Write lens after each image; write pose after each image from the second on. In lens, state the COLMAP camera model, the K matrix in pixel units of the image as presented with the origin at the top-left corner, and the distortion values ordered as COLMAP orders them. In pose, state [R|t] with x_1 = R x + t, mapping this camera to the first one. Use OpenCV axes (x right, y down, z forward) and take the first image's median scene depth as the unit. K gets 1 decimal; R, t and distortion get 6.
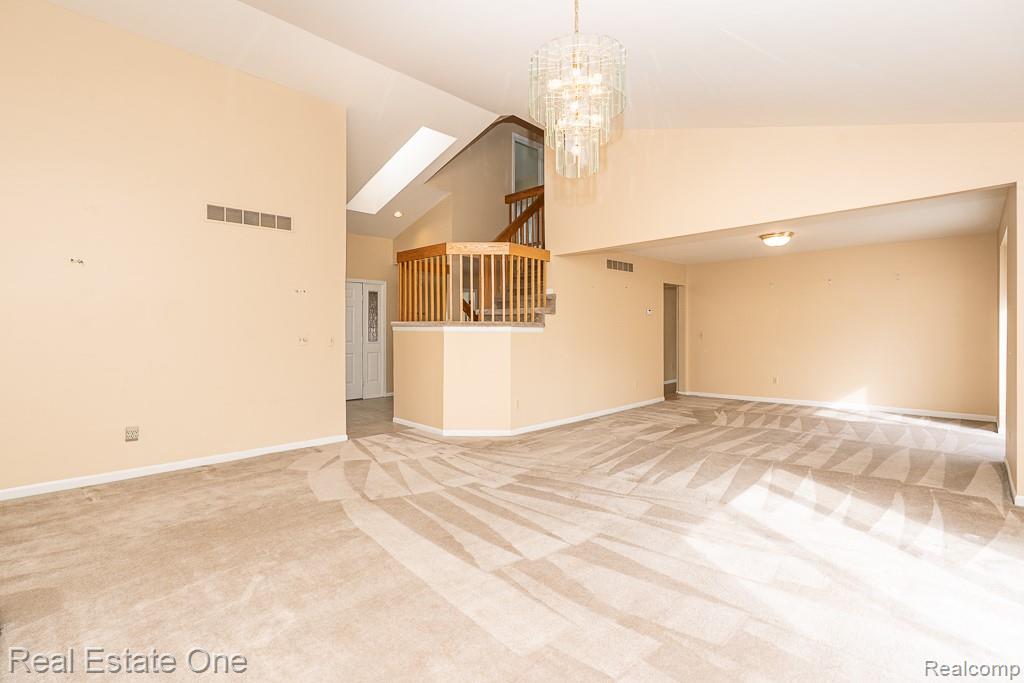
lens RADIAL K [[470.5, 0, 527.0], [0, 470.5, 333.4], [0, 0, 1]] dist [-0.008123, 0.002617]
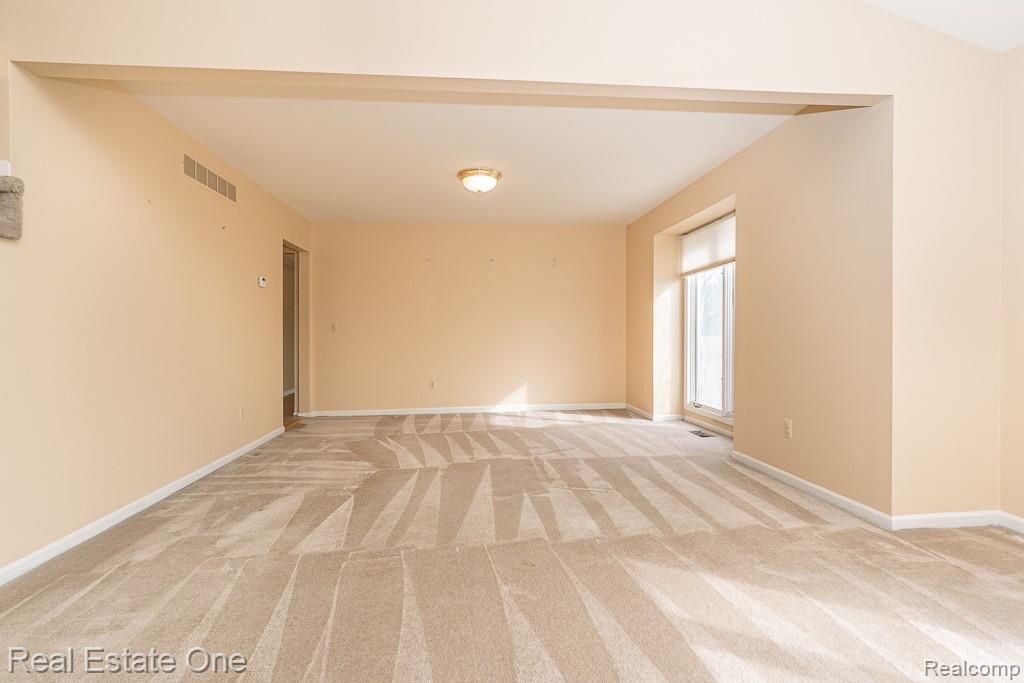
lens RADIAL K [[470.5, 0, 505.6], [0, 470.5, 334.6], [0, 0, 1]] dist [-0.008123, 0.002617]
pose [[0.673821, 0.000568, 0.738894, 0.045939], [0.008610, 0.999926, -0.008621, 0.032225], [-0.738844, 0.012171, 0.673766, 0.504640]]
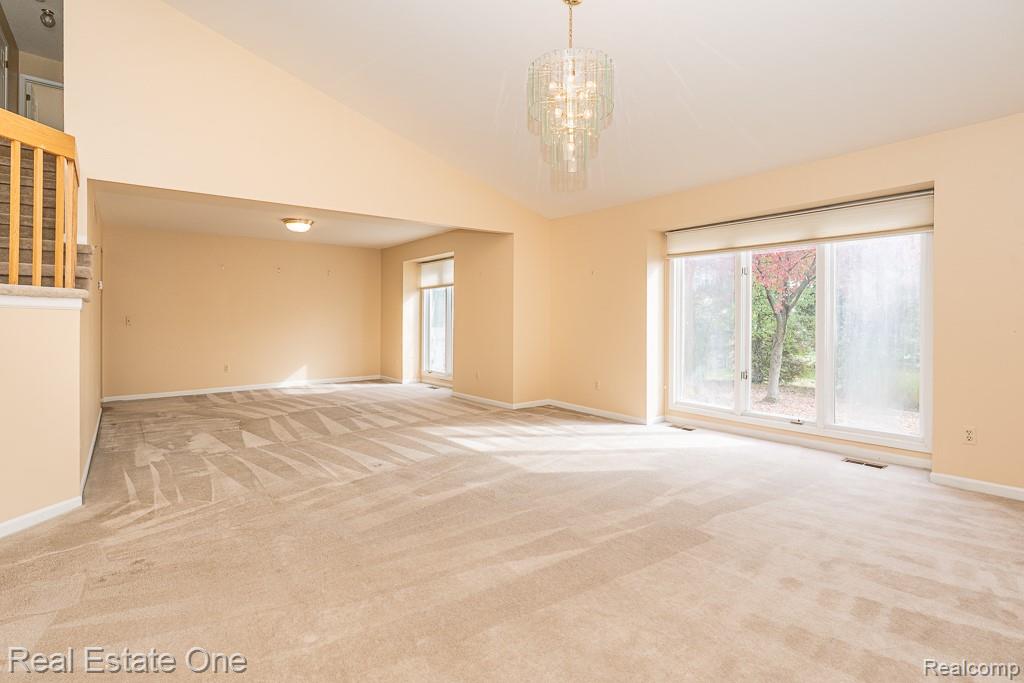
lens RADIAL K [[470.5, 0, 519.8], [0, 470.5, 340.6], [0, 0, 1]] dist [-0.008123, 0.002617]
pose [[0.126186, -0.041550, 0.991136, -0.426532], [0.003232, 0.999134, 0.041473, 0.009566], [-0.992001, -0.002030, 0.126211, 0.389366]]
